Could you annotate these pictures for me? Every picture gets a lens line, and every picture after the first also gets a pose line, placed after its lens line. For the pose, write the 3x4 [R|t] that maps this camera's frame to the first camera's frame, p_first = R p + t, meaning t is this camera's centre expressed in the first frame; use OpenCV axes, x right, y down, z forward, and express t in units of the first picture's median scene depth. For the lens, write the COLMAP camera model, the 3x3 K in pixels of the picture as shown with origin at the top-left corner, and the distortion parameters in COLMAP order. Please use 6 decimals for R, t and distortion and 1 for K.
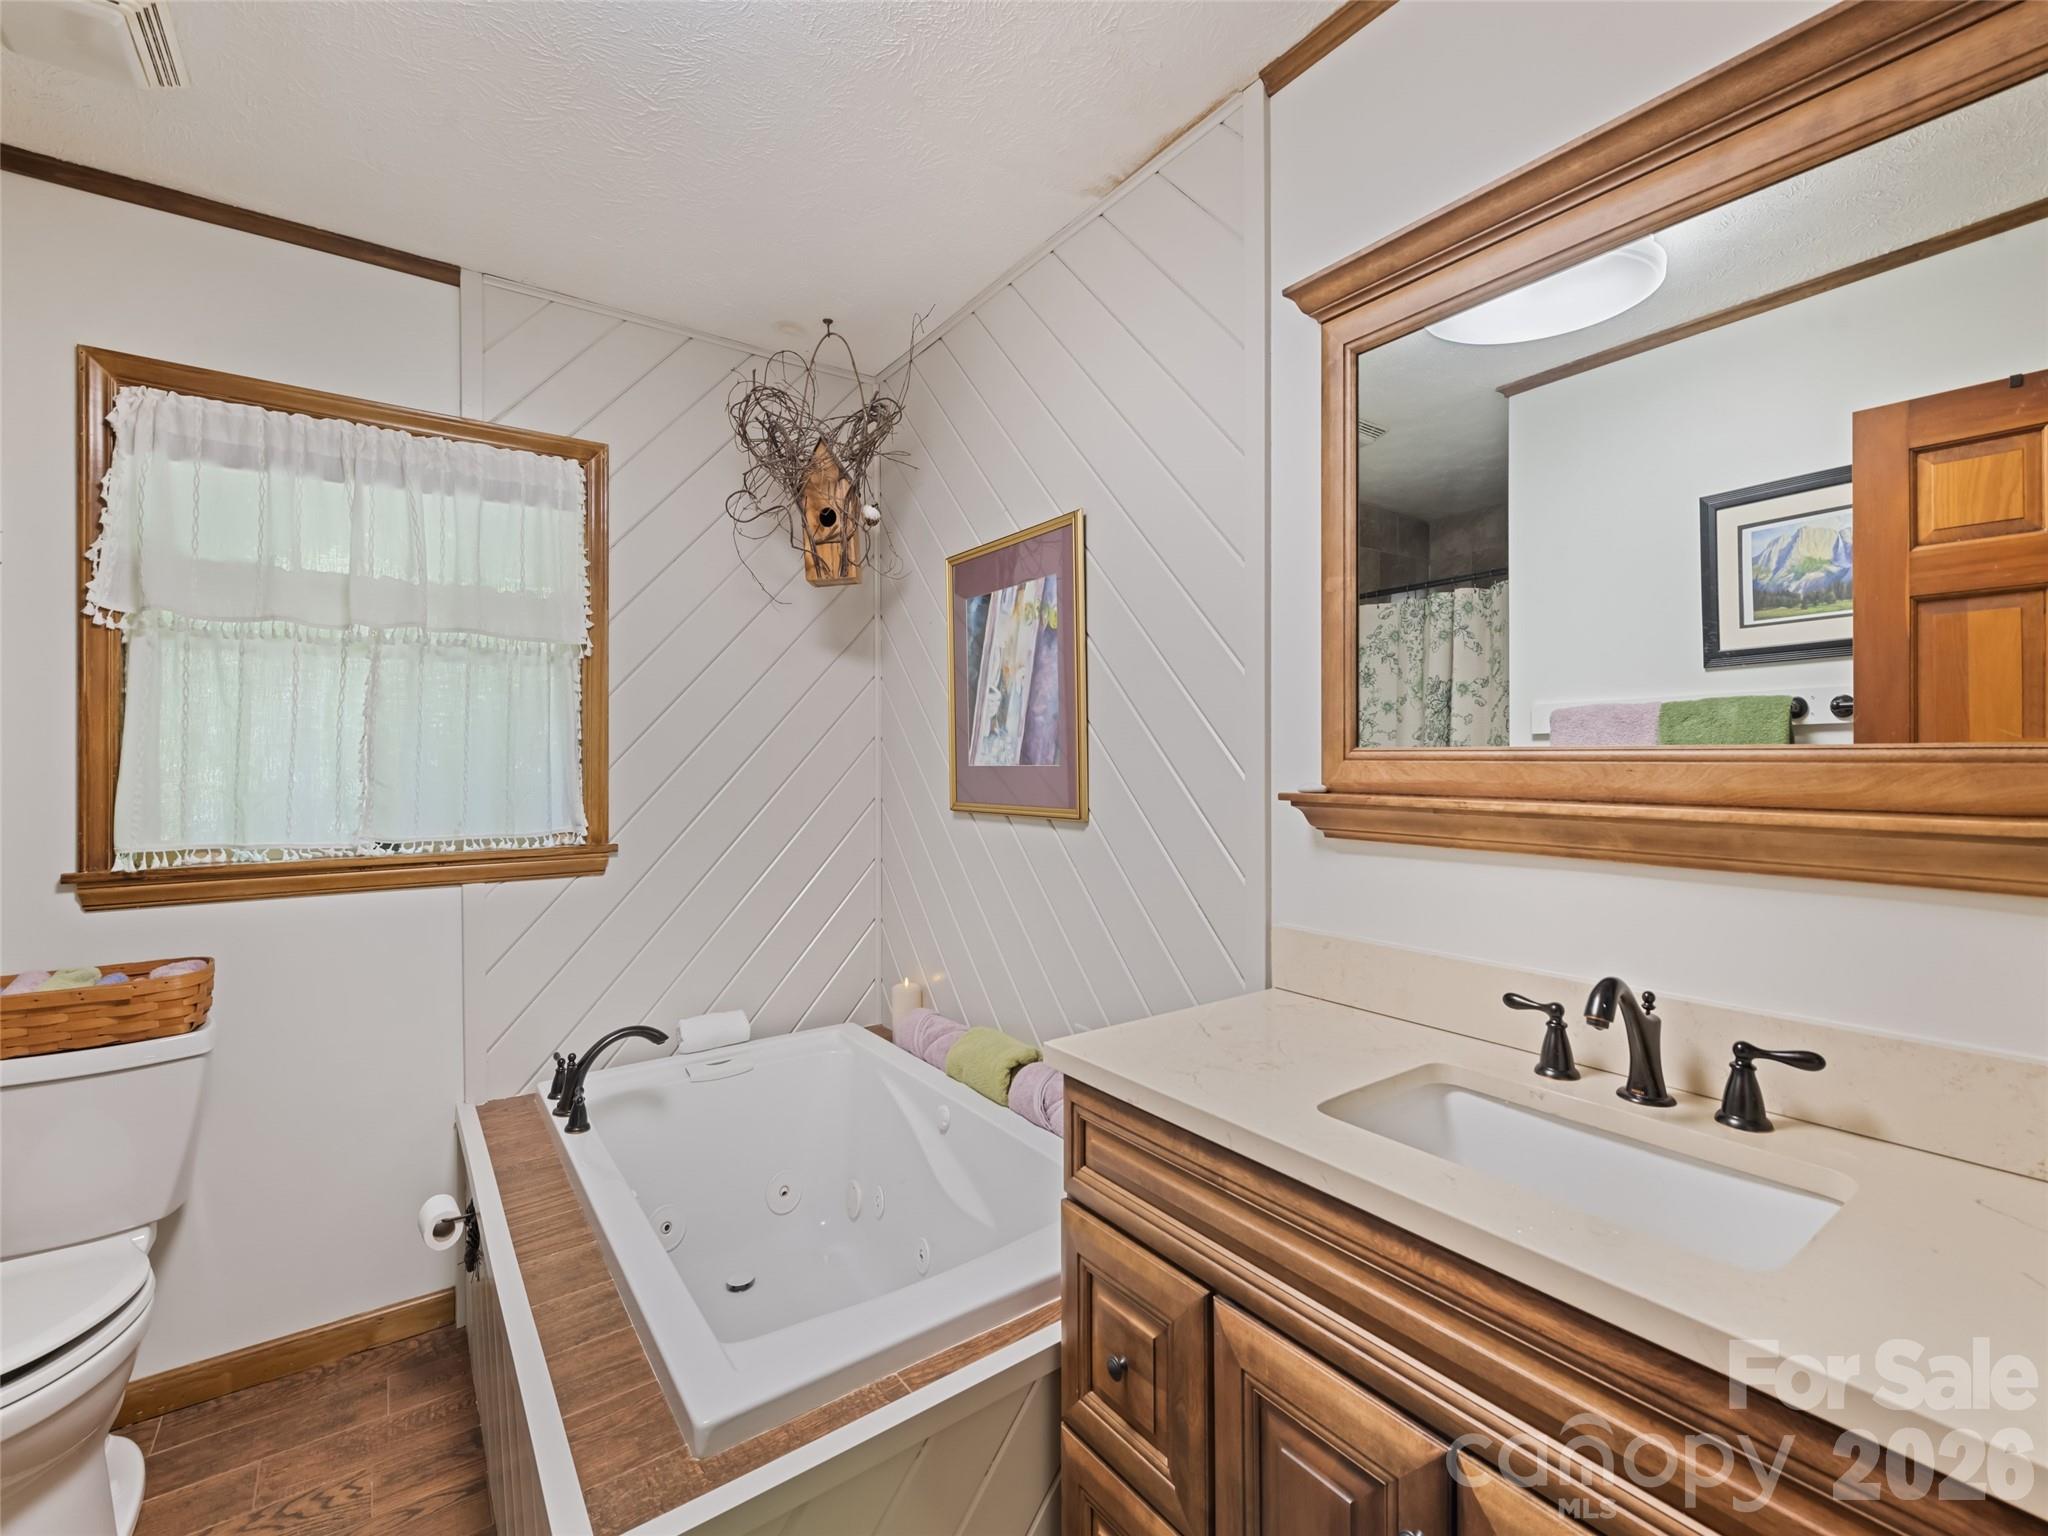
lens RADIAL K [[904.4, 0, 1021.9], [0, 904.4, 762.8], [0, 0, 1]] dist [-0.001048, -0.000497]
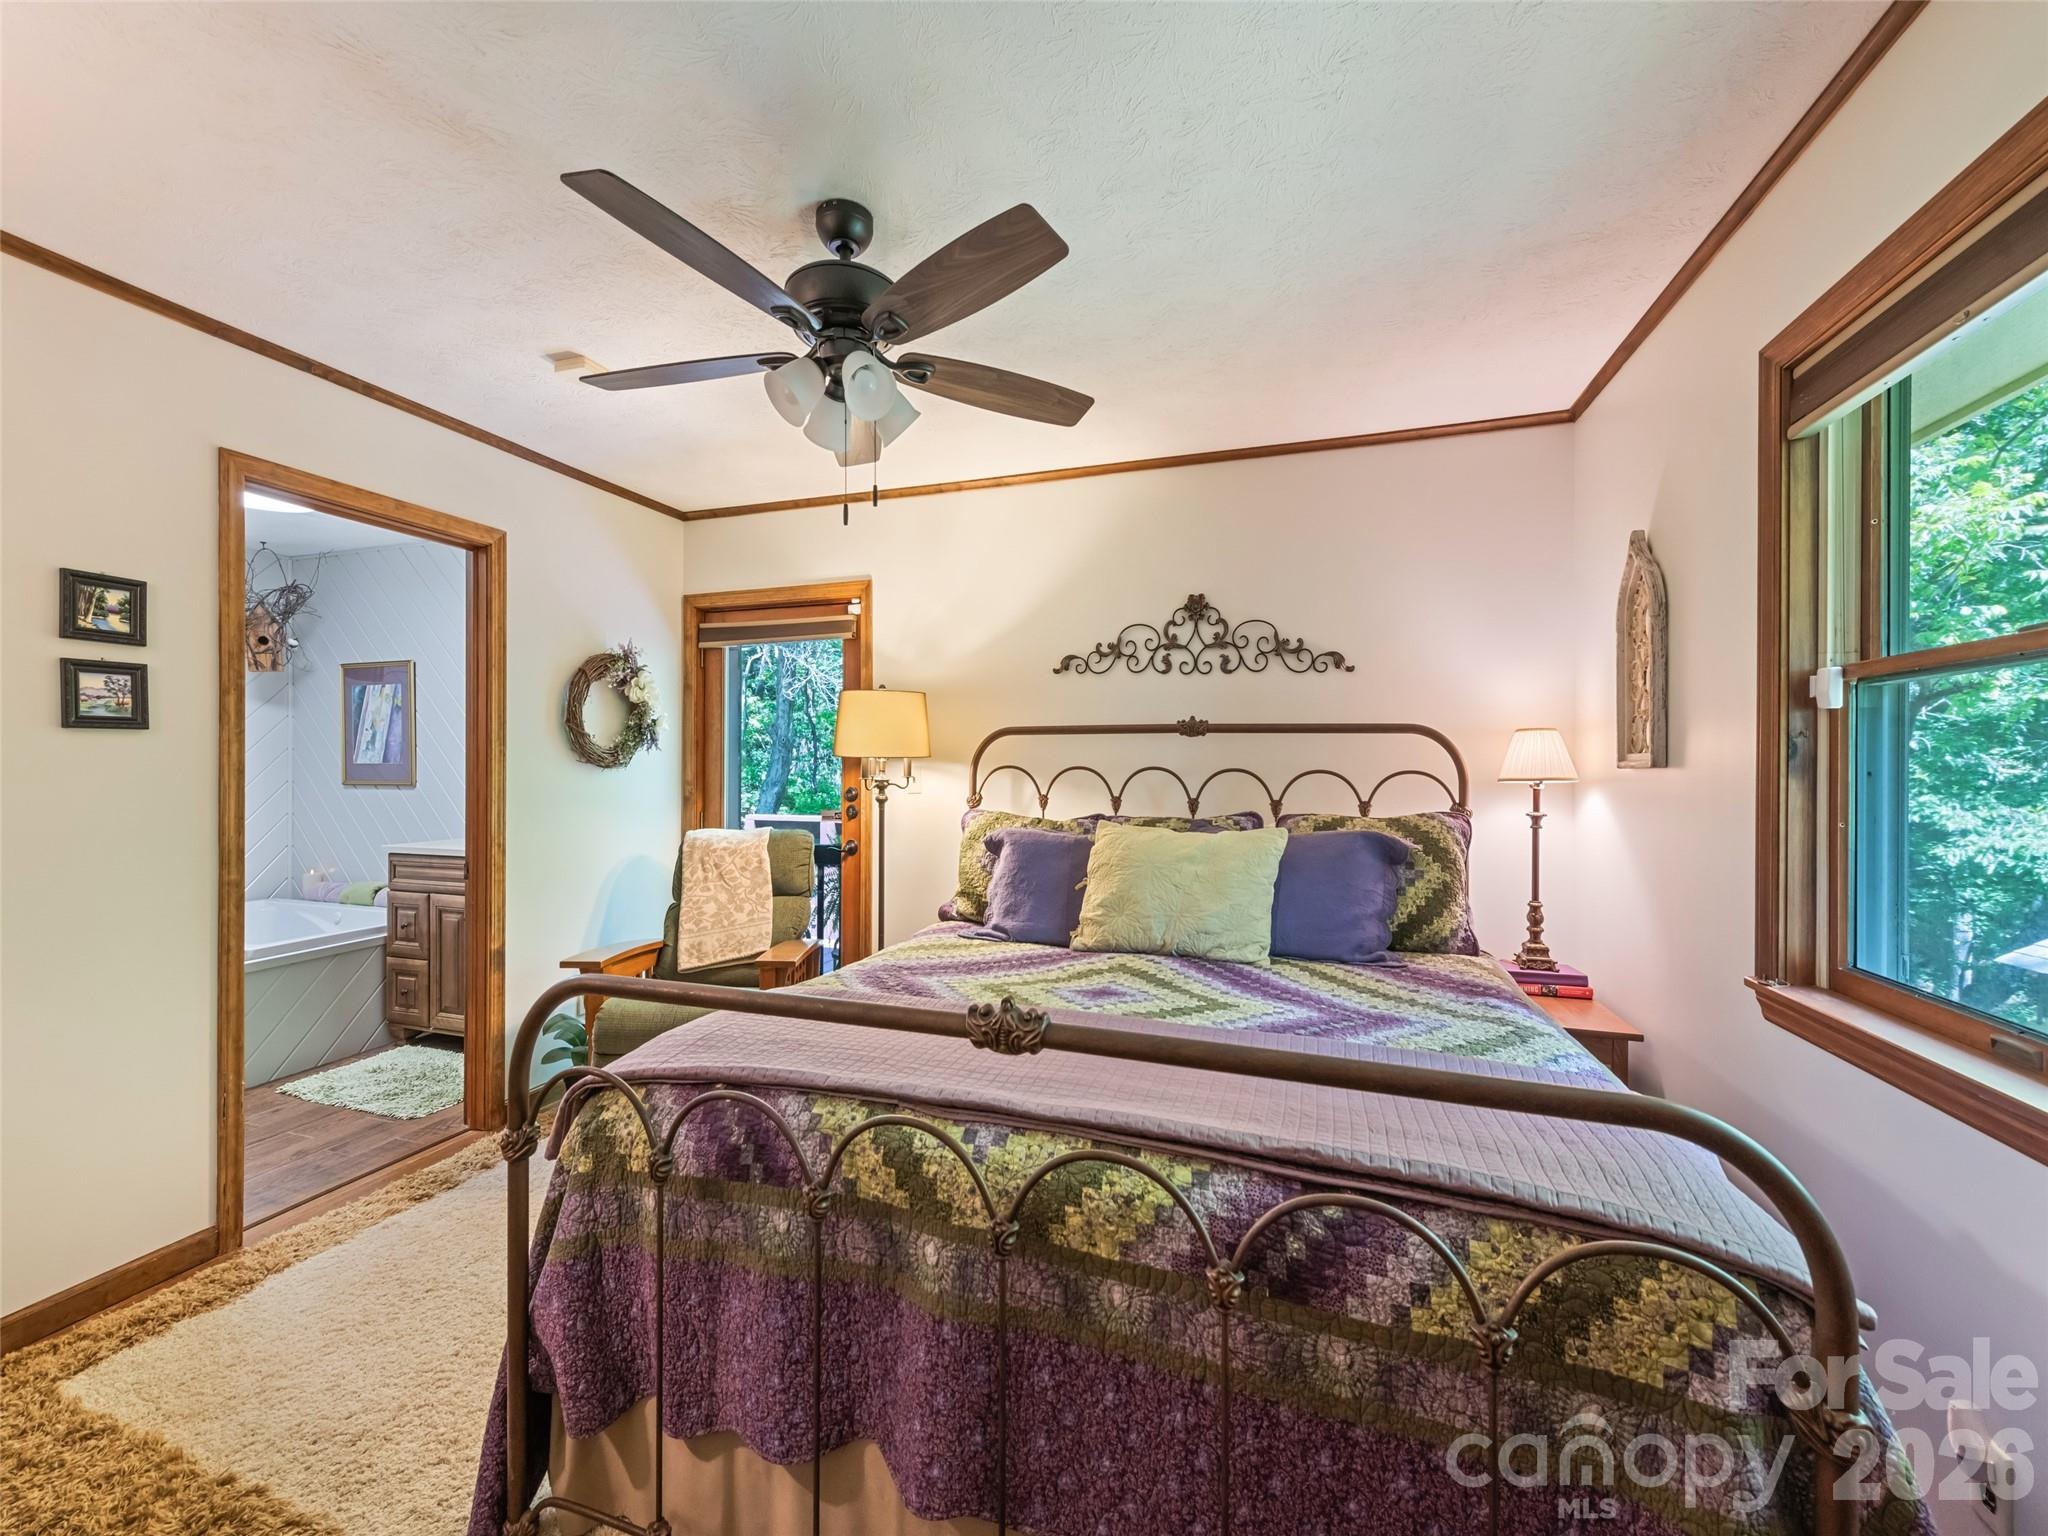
lens RADIAL K [[806.0, 0, 1030.9], [0, 806.0, 767.4], [0, 0, 1]] dist [0.005864, -0.002321]
pose [[0.803516, 0.005995, 0.595254, 0.096430], [-0.006931, 0.999976, -0.000715, 0.003586], [-0.595243, -0.003552, 0.803538, -1.576185]]
